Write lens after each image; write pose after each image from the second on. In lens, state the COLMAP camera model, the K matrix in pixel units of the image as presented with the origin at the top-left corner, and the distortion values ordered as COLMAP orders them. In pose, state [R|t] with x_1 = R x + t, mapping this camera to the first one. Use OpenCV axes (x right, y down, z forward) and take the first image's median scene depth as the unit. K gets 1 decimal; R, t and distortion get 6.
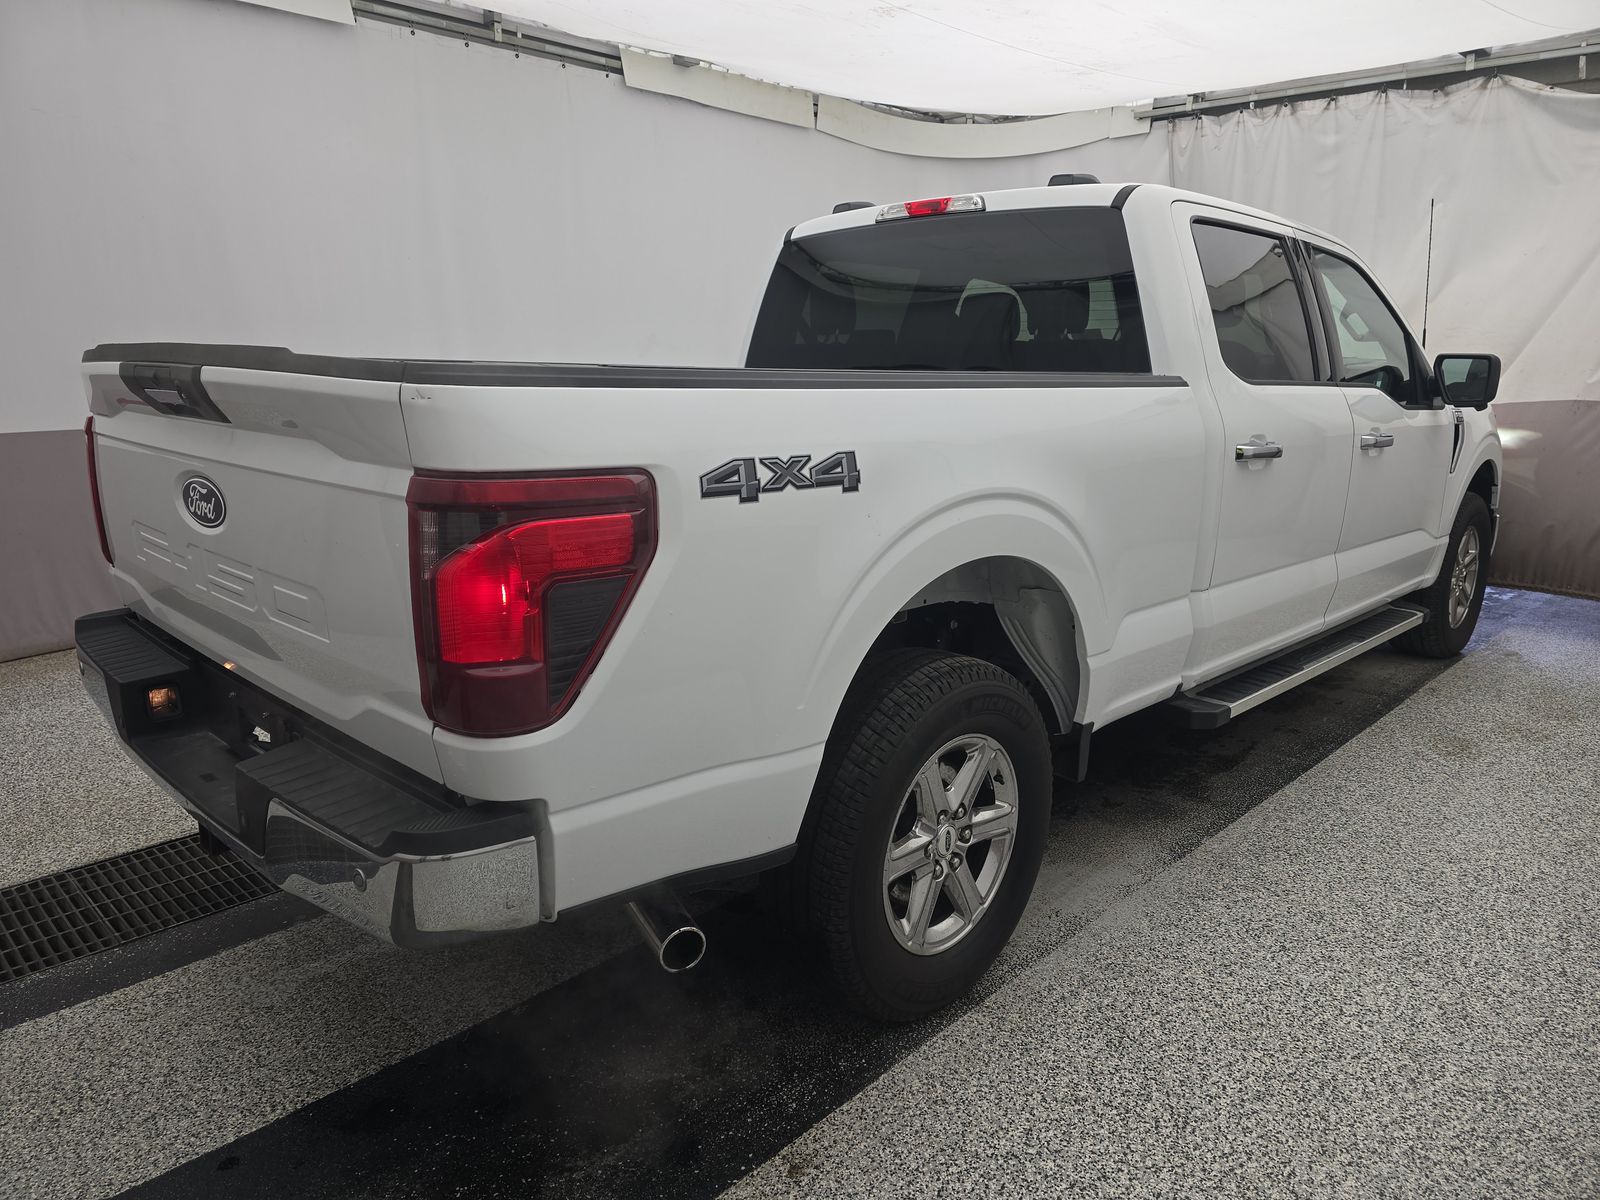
lens RADIAL K [[1071.9, 0, 793.2], [0, 1071.9, 594.8], [0, 0, 1]] dist [0.004250, -0.007852]
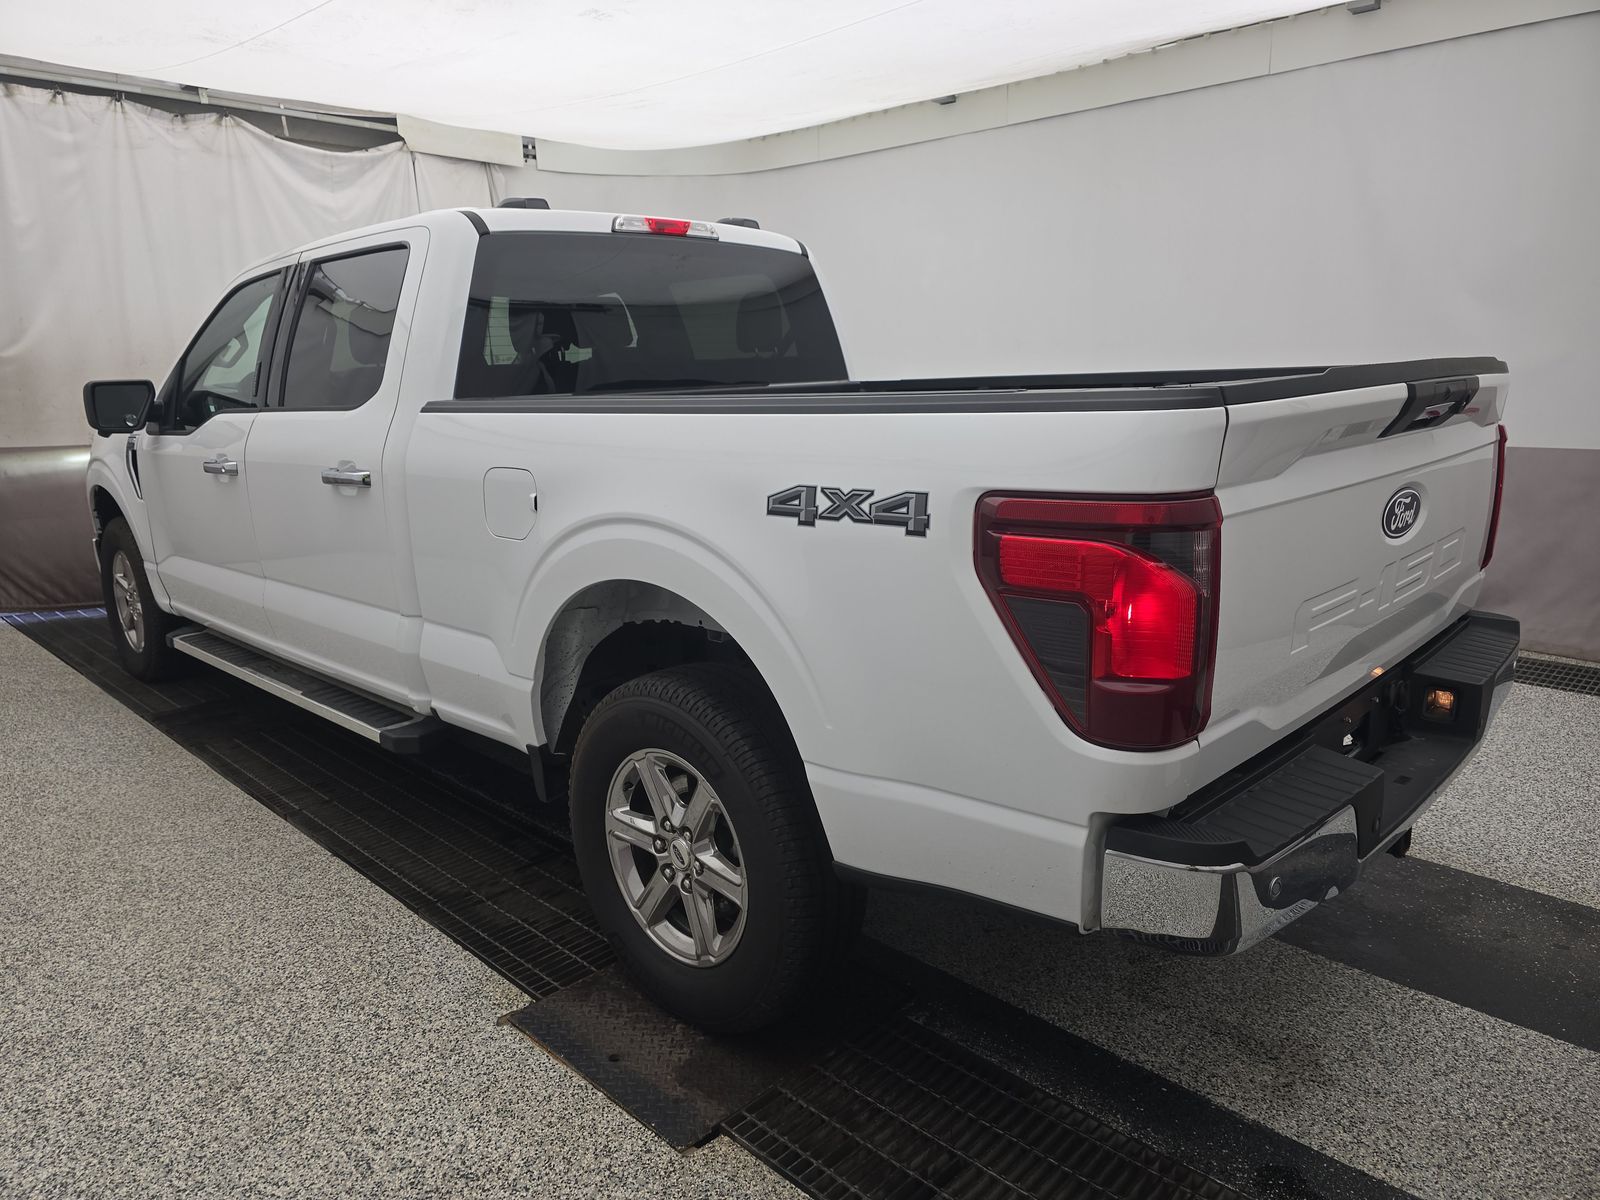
lens RADIAL K [[1078.4, 0, 797.2], [0, 1078.4, 598.6], [0, 0, 1]] dist [0.003047, 0.000270]
pose [[0.010598, 0.170828, -0.985244, 1.035244], [-0.186427, 0.968361, 0.165896, -0.191153], [0.982412, 0.181918, 0.042110, 0.936986]]
